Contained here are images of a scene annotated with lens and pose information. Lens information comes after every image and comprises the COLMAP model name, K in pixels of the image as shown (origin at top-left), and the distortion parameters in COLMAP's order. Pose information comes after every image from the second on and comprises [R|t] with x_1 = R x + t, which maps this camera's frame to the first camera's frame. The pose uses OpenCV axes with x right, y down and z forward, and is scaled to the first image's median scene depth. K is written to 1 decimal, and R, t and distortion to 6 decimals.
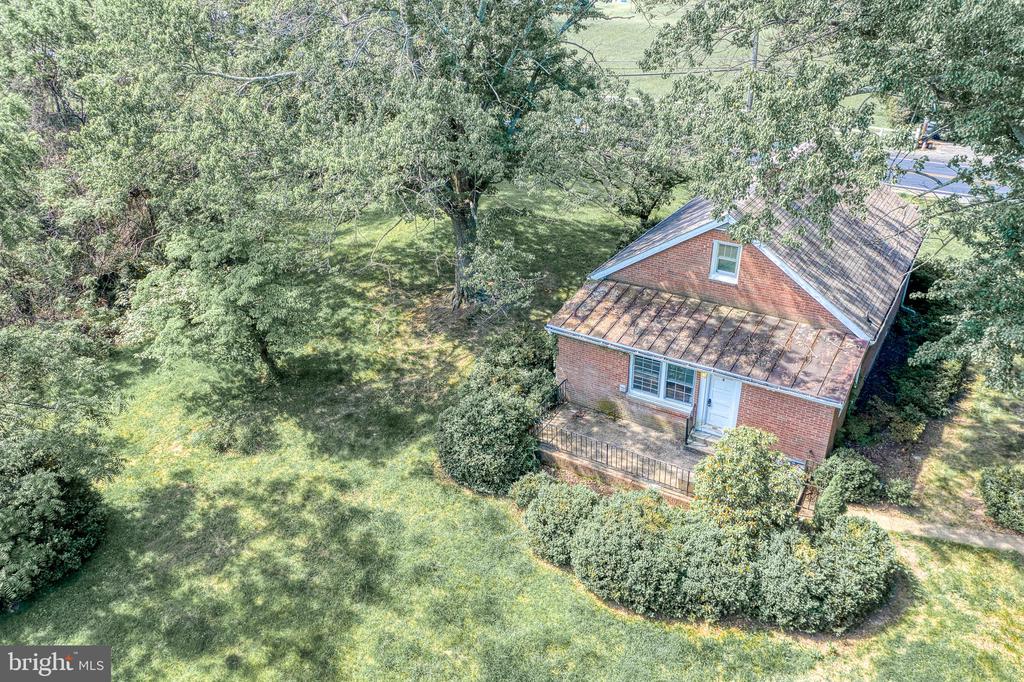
lens RADIAL K [[774.5, 0, 512.5], [0, 774.5, 337.0], [0, 0, 1]] dist [0.041320, -0.003122]
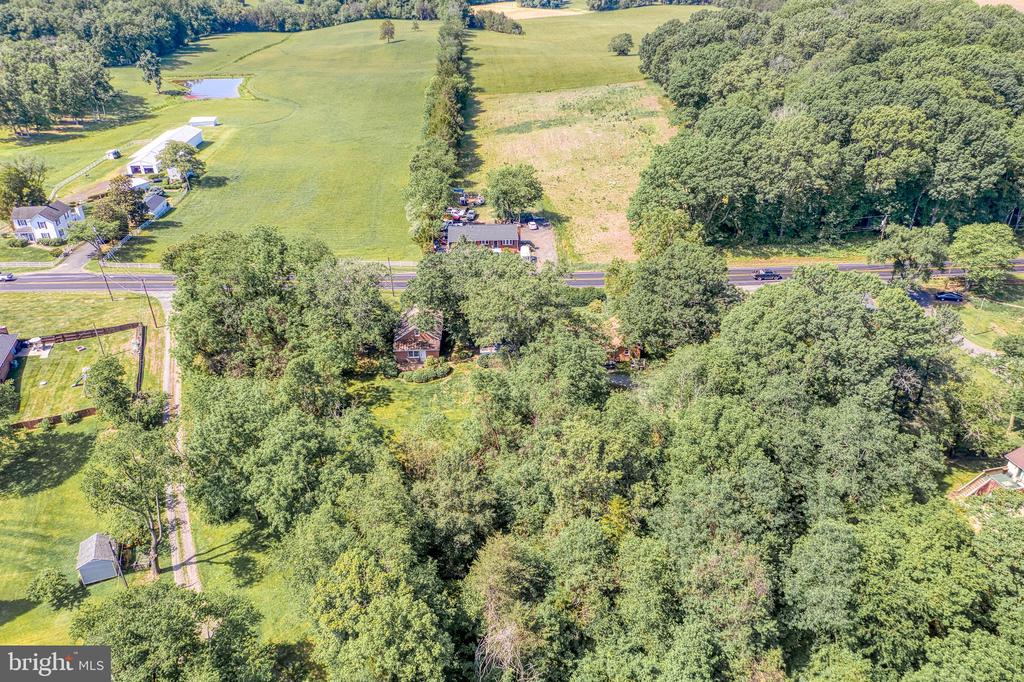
lens RADIAL K [[774.5, 0, 512.5], [0, 774.5, 337.0], [0, 0, 1]] dist [0.041320, -0.003122]
pose [[0.828970, -0.270824, 0.489350, -2.265941], [0.257381, 0.961517, 0.096130, -0.490690], [-0.496553, 0.046261, 0.866773, -5.044514]]
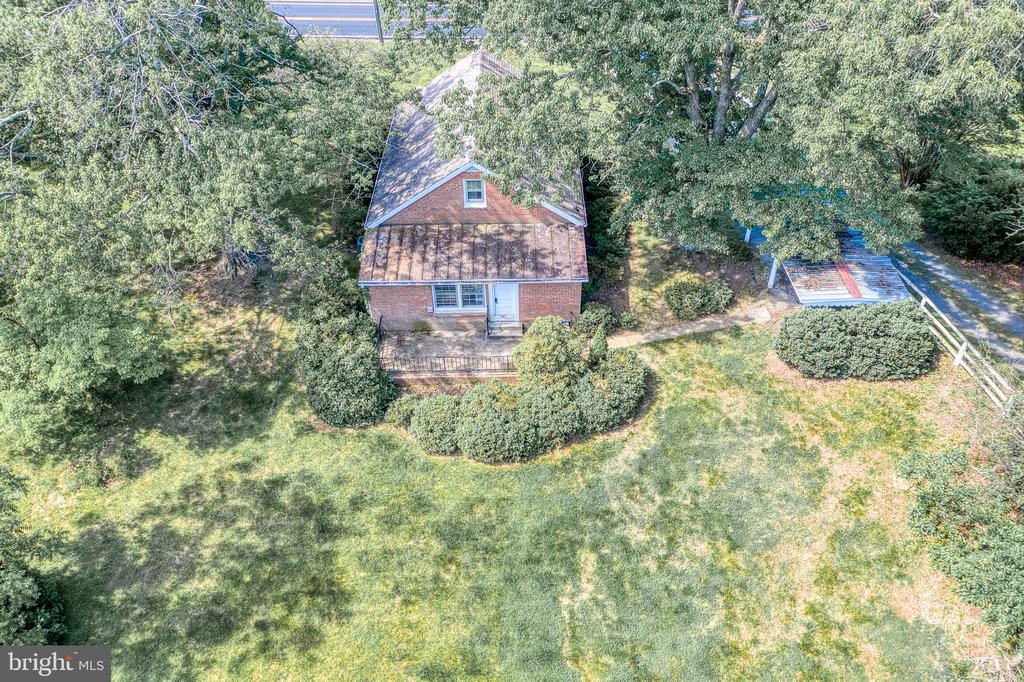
lens RADIAL K [[774.5, 0, 512.5], [0, 774.5, 337.0], [0, 0, 1]] dist [0.041320, -0.003122]
pose [[0.846197, -0.351094, 0.400854, -0.289948], [0.251086, 0.926218, 0.281204, -0.231889], [-0.470007, -0.137305, 0.871918, -0.206737]]
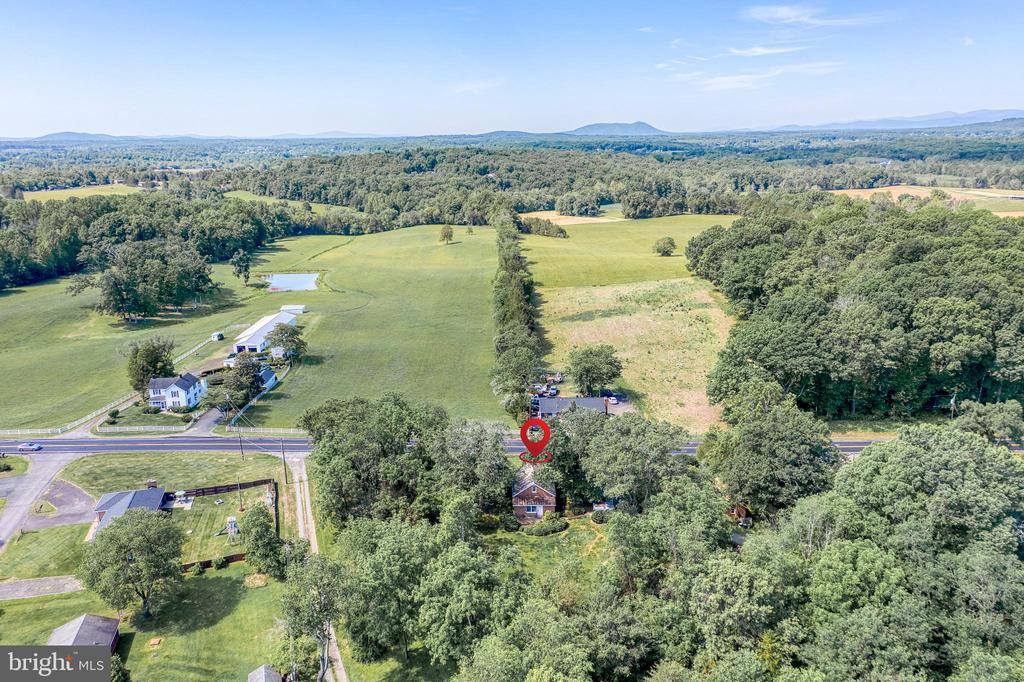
lens RADIAL K [[774.5, 0, 512.5], [0, 774.5, 337.0], [0, 0, 1]] dist [0.041320, -0.003122]
pose [[0.846801, -0.134200, 0.514703, -3.349684], [0.241816, 0.959000, -0.147799, -0.437464], [-0.473766, 0.249620, 0.844533, -5.206636]]
